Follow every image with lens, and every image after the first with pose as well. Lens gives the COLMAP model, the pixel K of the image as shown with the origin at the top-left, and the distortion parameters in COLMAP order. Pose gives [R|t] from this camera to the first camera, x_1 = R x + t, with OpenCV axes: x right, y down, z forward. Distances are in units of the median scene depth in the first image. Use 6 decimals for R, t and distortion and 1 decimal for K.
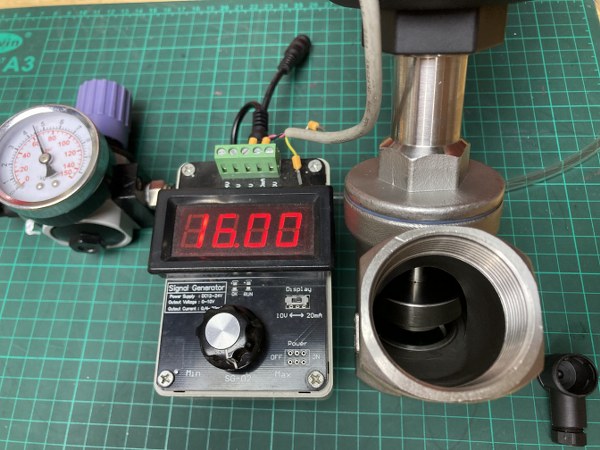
lens RADIAL K [[528.7, 0, 300.0], [0, 528.7, 225.0], [0, 0, 1]] dist [0.003465, -0.019310]
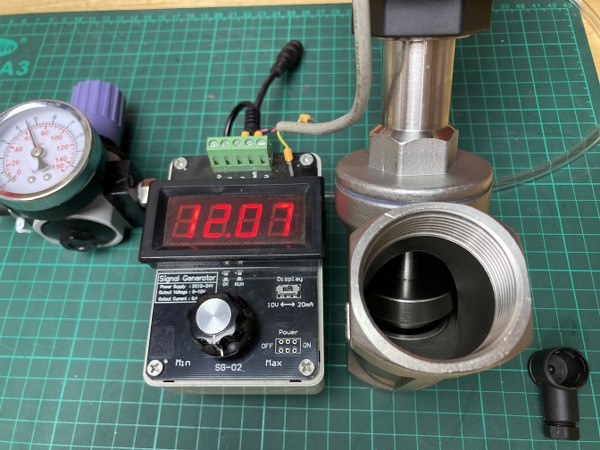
lens RADIAL K [[528.3, 0, 301.9], [0, 528.3, 228.9], [0, 0, 1]] dist [0.001459, -0.015712]
pose [[0.999877, 0.001933, 0.015555, 0.004126], [-0.001285, 0.999134, -0.041588, 0.062451], [-0.015622, 0.041563, 0.999014, -0.001775]]
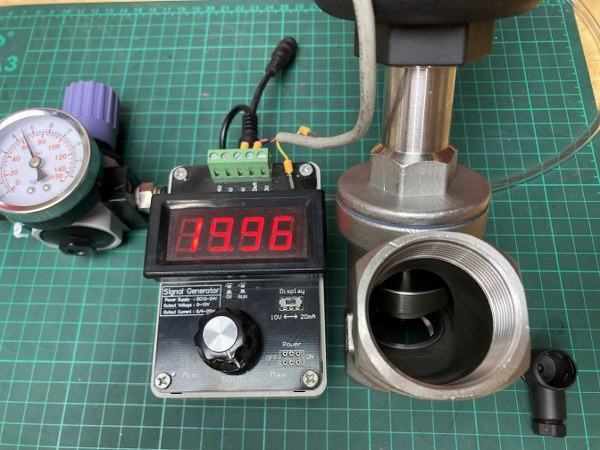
lens RADIAL K [[528.7, 0, 300.0], [0, 528.7, 225.0], [0, 0, 1]] dist [0.003465, -0.019310]
pose [[0.999050, -0.006582, 0.043076, -0.027740], [0.006005, 0.999891, 0.013514, -0.018925], [-0.043161, -0.013242, 0.998980, -0.020825]]
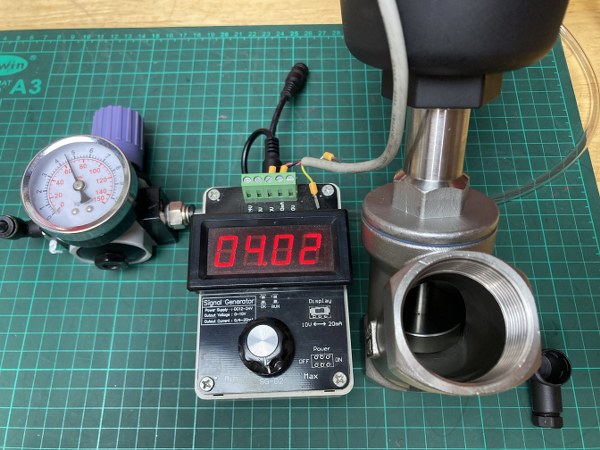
lens RADIAL K [[534.1, 0, 298.2], [0, 534.1, 225.1], [0, 0, 1]] dist [0.008657, -0.013907]
pose [[0.996710, -0.015735, 0.079504, -0.126695], [0.015193, 0.999857, 0.007427, -0.047361], [-0.079610, -0.006195, 0.996807, -0.132362]]
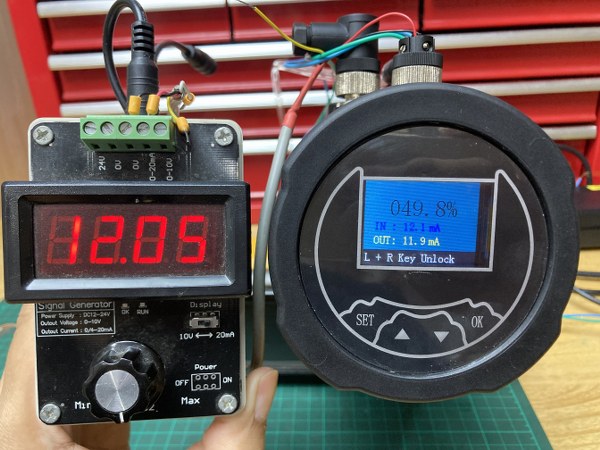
lens RADIAL K [[511.6, 0, 292.1], [0, 511.6, 224.7], [0, 0, 1]] dist [-0.010771, 0.007652]
pose [[0.981967, -0.025418, 0.187334, -0.015201], [-0.059323, 0.899439, 0.433001, -0.317299], [-0.179501, -0.436306, 0.881712, 0.293918]]
